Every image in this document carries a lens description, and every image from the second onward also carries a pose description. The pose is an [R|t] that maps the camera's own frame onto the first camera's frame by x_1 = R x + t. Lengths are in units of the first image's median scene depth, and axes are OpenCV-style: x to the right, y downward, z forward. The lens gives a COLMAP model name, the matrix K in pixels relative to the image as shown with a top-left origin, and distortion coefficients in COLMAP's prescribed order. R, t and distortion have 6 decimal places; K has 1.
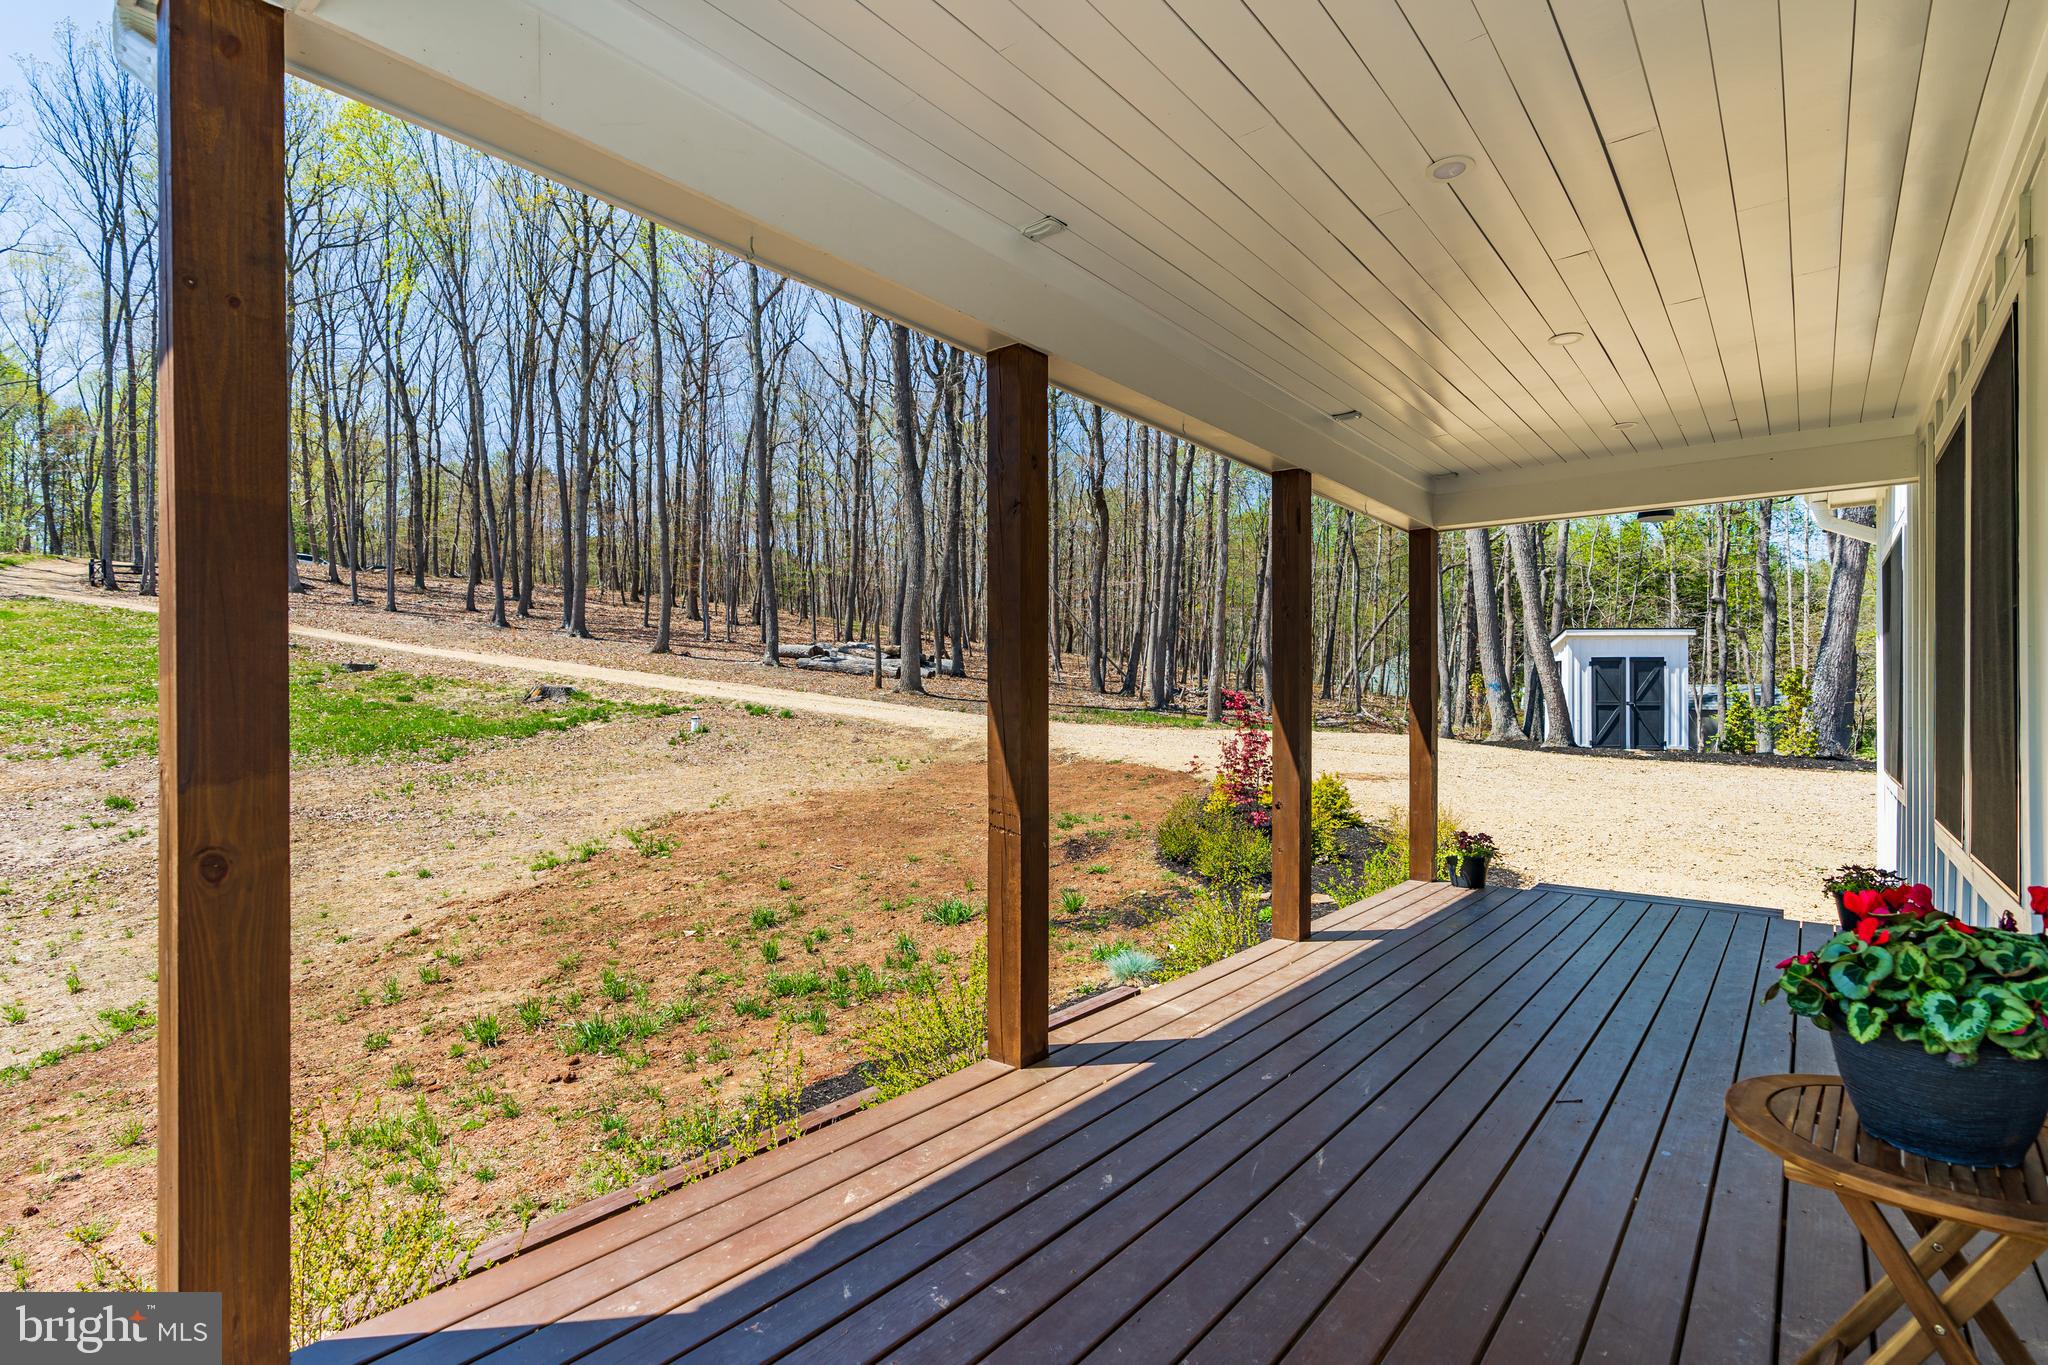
lens RADIAL K [[957.9, 0, 1052.4], [0, 957.9, 698.2], [0, 0, 1]] dist [-0.004847, 0.002500]
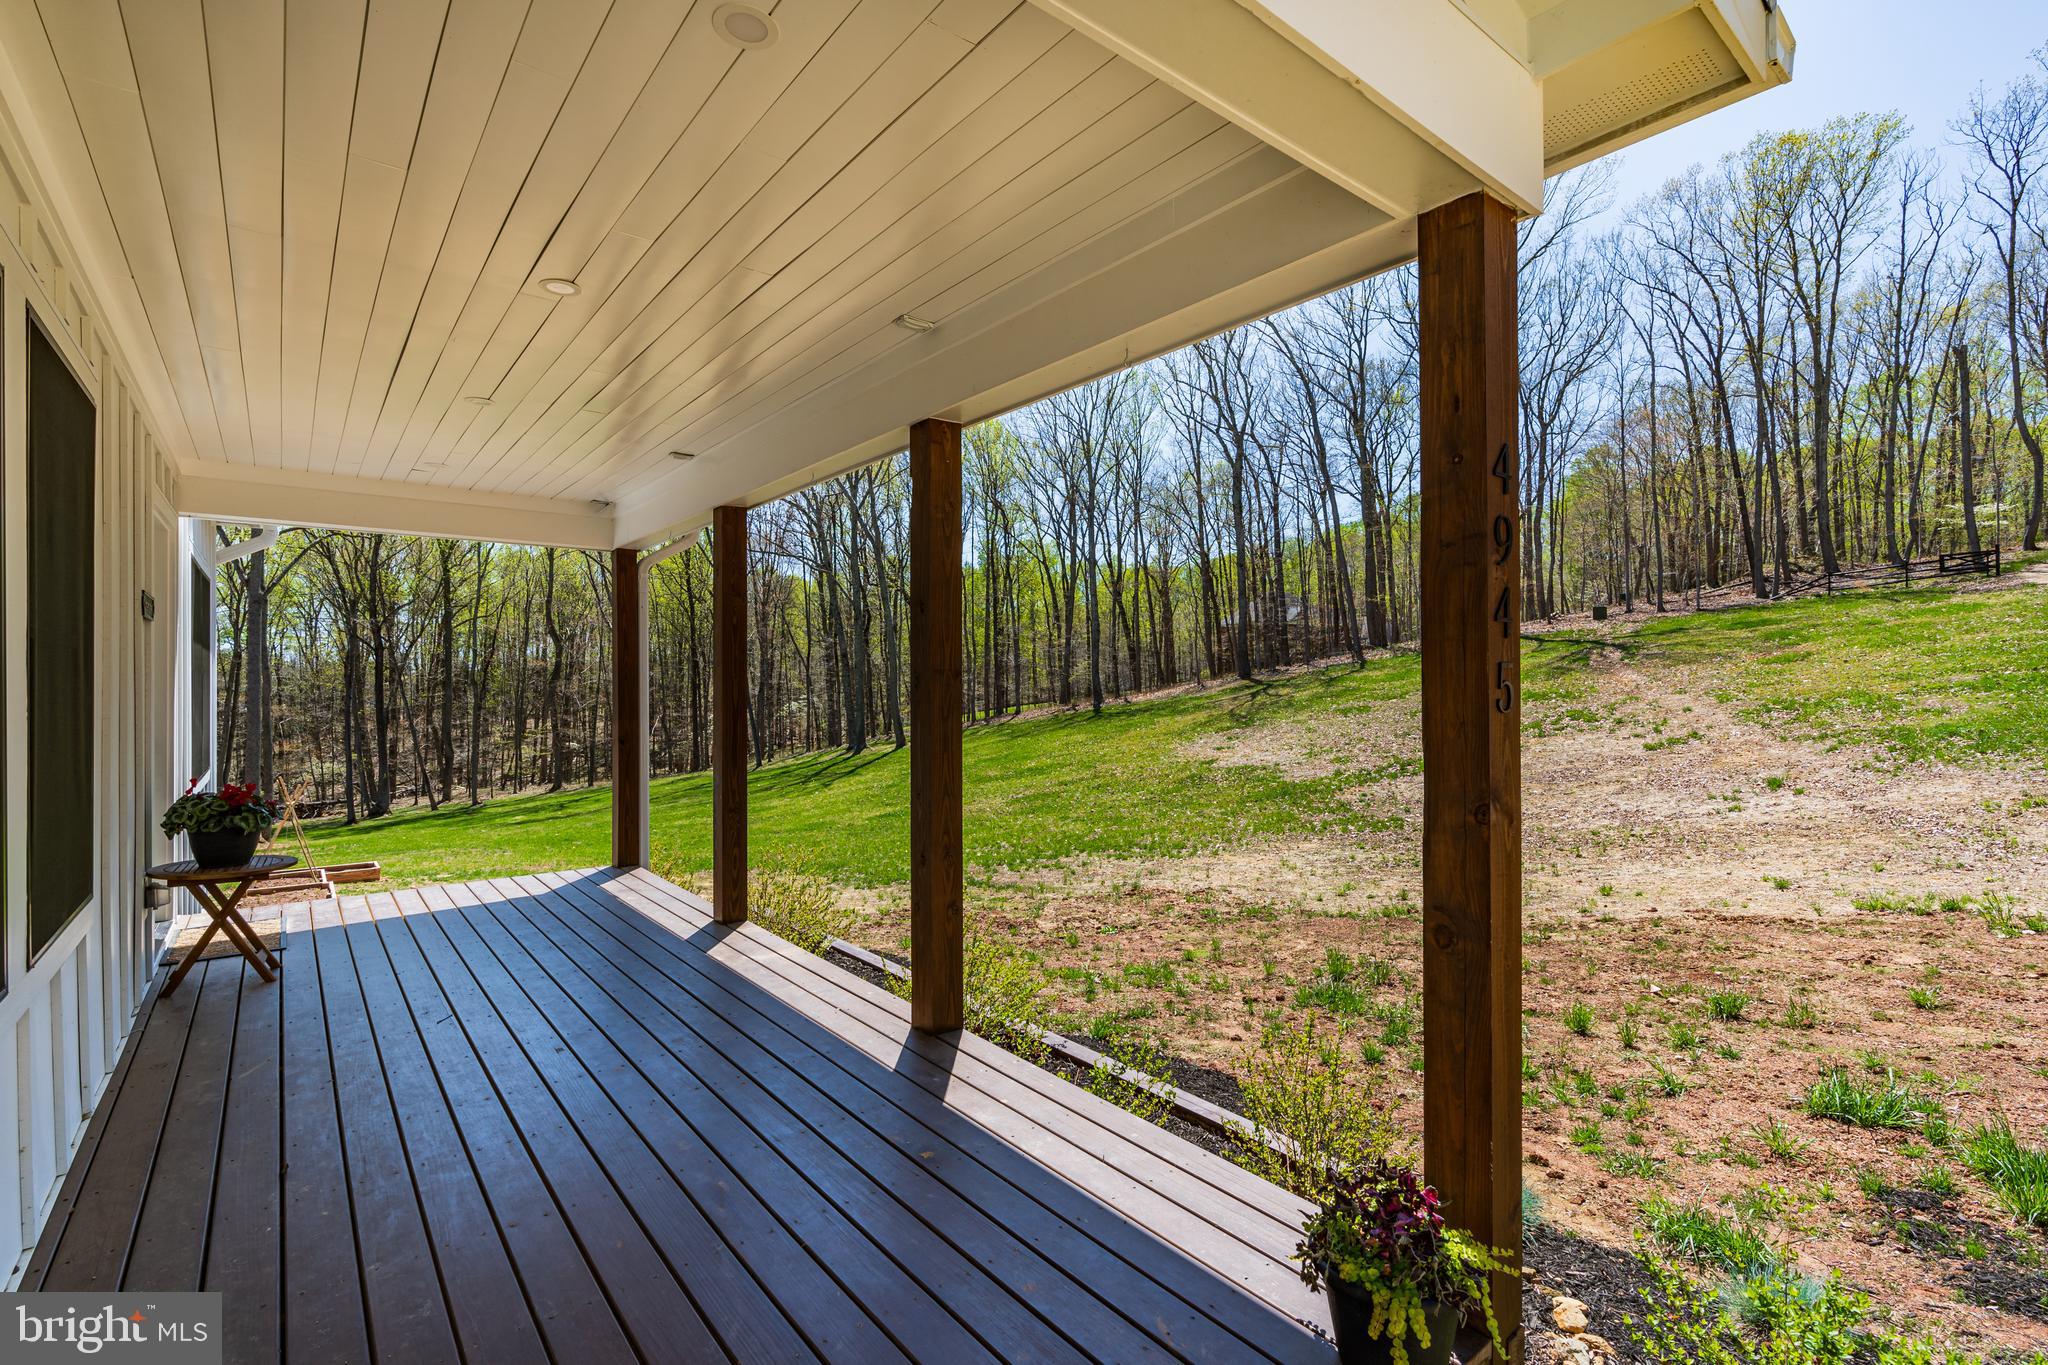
lens RADIAL K [[957.9, 0, 1026.3], [0, 957.9, 684.5], [0, 0, 1]] dist [-0.004847, 0.002500]
pose [[-0.231142, -0.000399, -0.972920, 0.817434], [0.005147, 0.999985, -0.001633, -0.020971], [0.972906, -0.005385, -0.231137, 1.038177]]
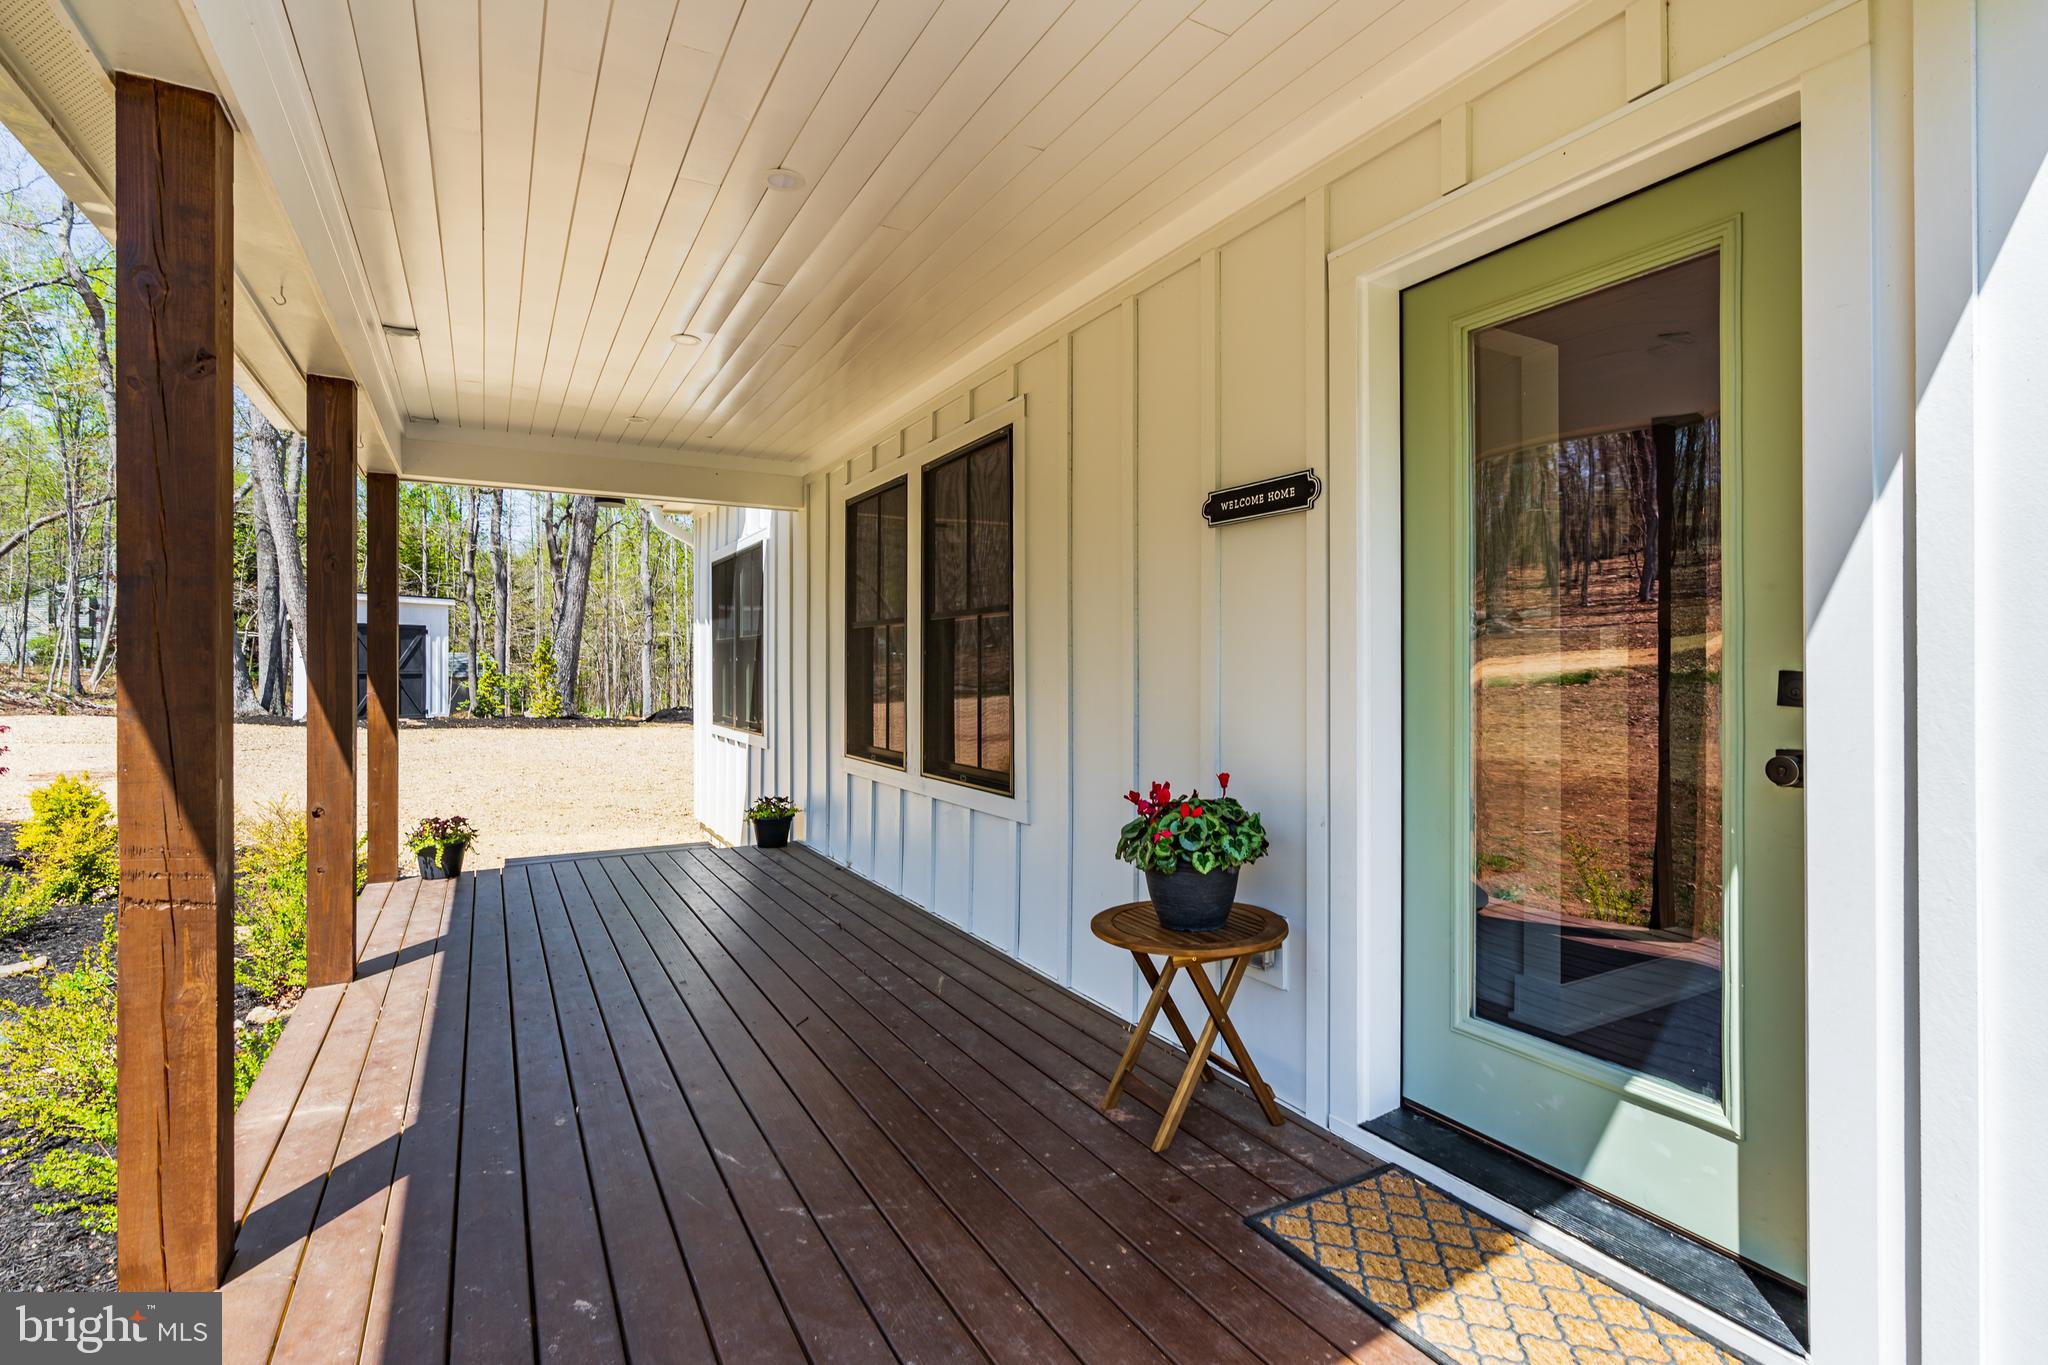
lens RADIAL K [[957.9, 0, 1022.4], [0, 957.9, 667.1], [0, 0, 1]] dist [-0.004847, 0.002500]
pose [[0.376418, -0.002964, 0.926445, -0.212048], [0.001203, 0.999996, 0.002710, -0.004652], [-0.926449, 0.000095, 0.376420, 0.156771]]
